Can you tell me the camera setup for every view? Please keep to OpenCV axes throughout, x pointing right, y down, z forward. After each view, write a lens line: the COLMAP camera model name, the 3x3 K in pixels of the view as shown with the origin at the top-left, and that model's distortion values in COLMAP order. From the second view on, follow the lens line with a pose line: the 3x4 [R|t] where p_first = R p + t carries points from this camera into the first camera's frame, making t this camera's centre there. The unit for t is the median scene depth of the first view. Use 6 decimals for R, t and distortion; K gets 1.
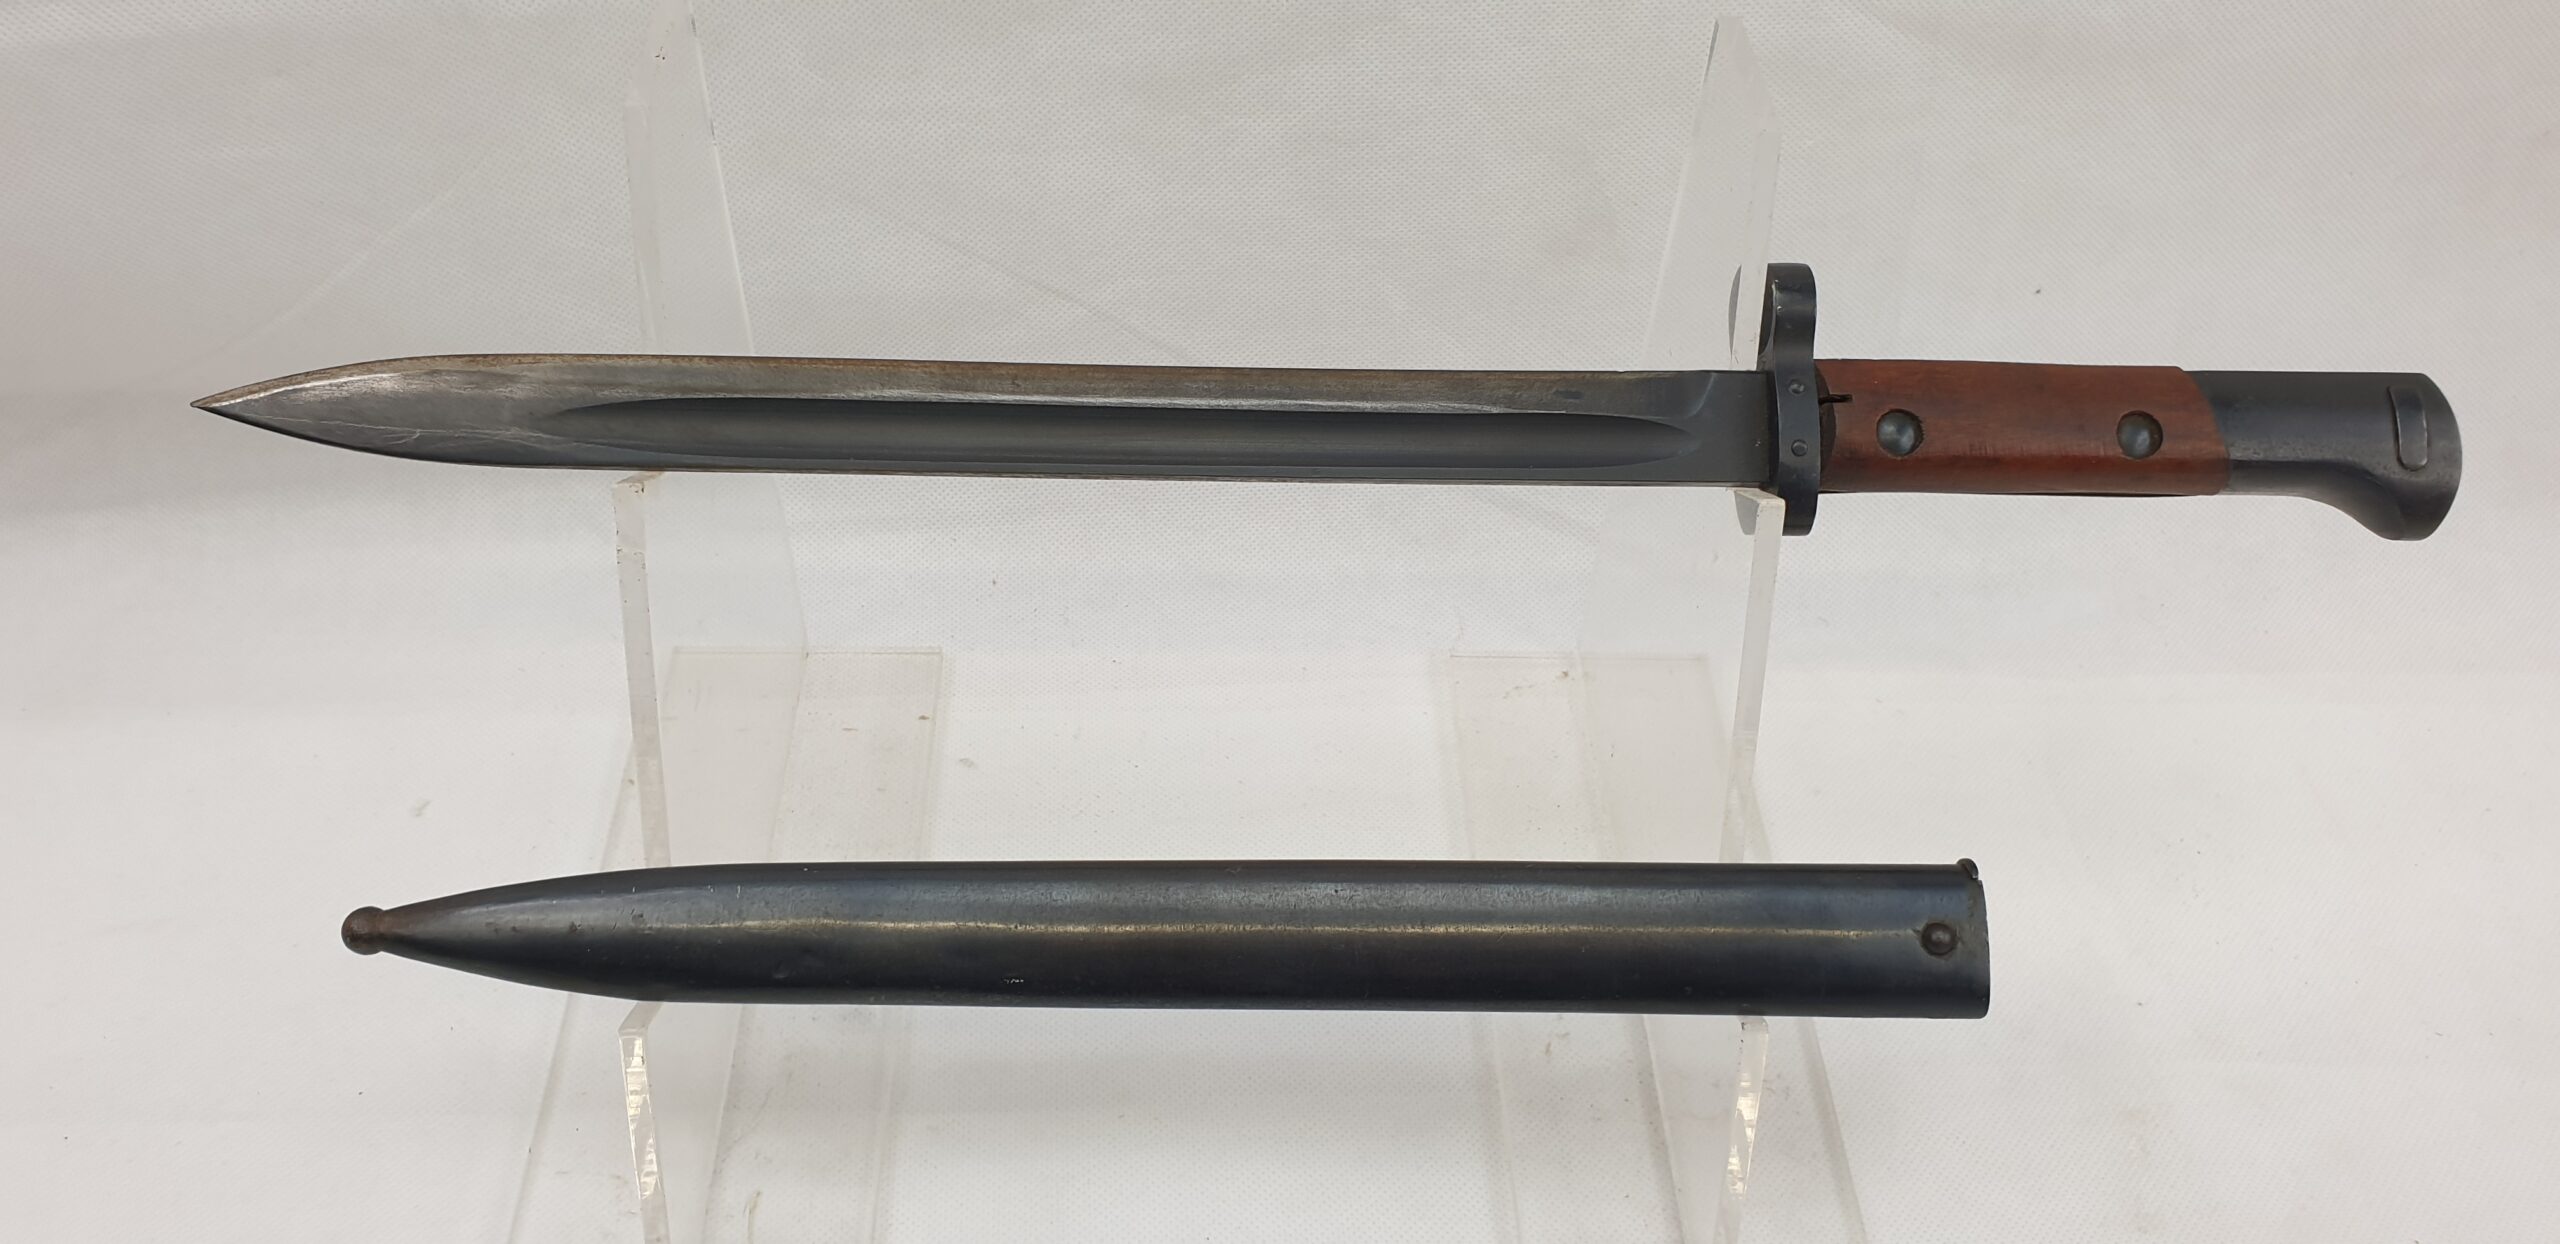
lens RADIAL K [[1797.3, 0, 1288.7], [0, 1797.3, 619.9], [0, 0, 1]] dist [0.009991, -0.011711]
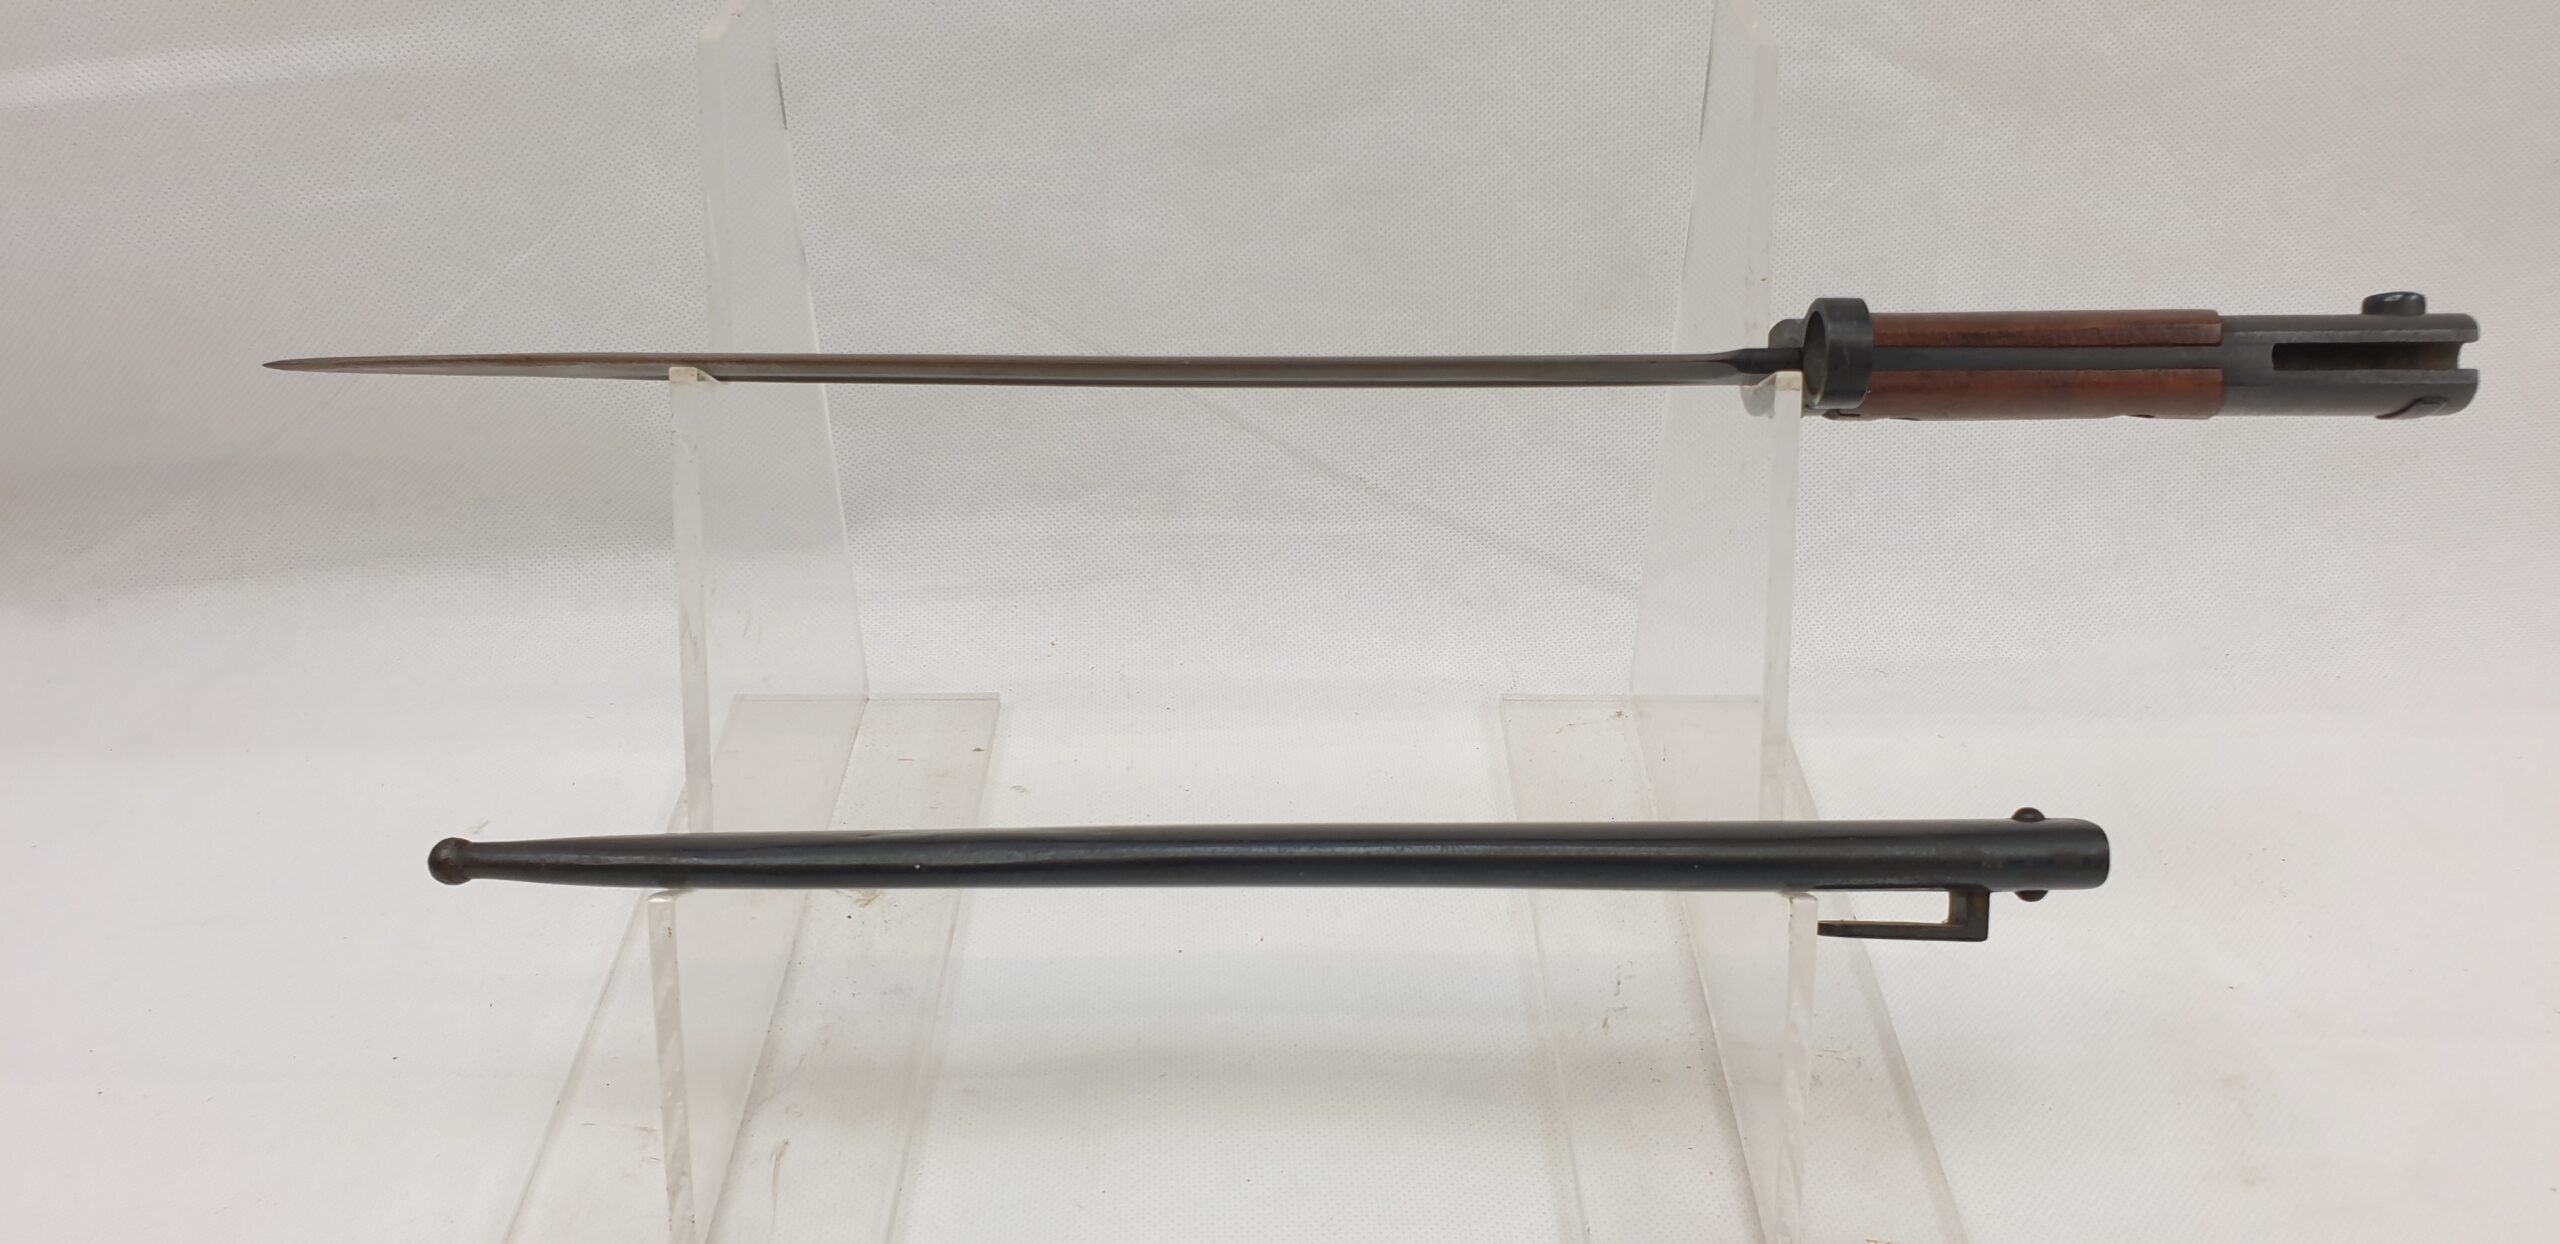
lens RADIAL K [[1797.3, 0, 1320.4], [0, 1797.3, 730.7], [0, 0, 1]] dist [0.009991, -0.011711]
pose [[0.998981, -0.019822, -0.040540, 0.034184], [0.012187, 0.983487, -0.180568, 0.260910], [0.043449, 0.179890, 0.982727, 0.019026]]
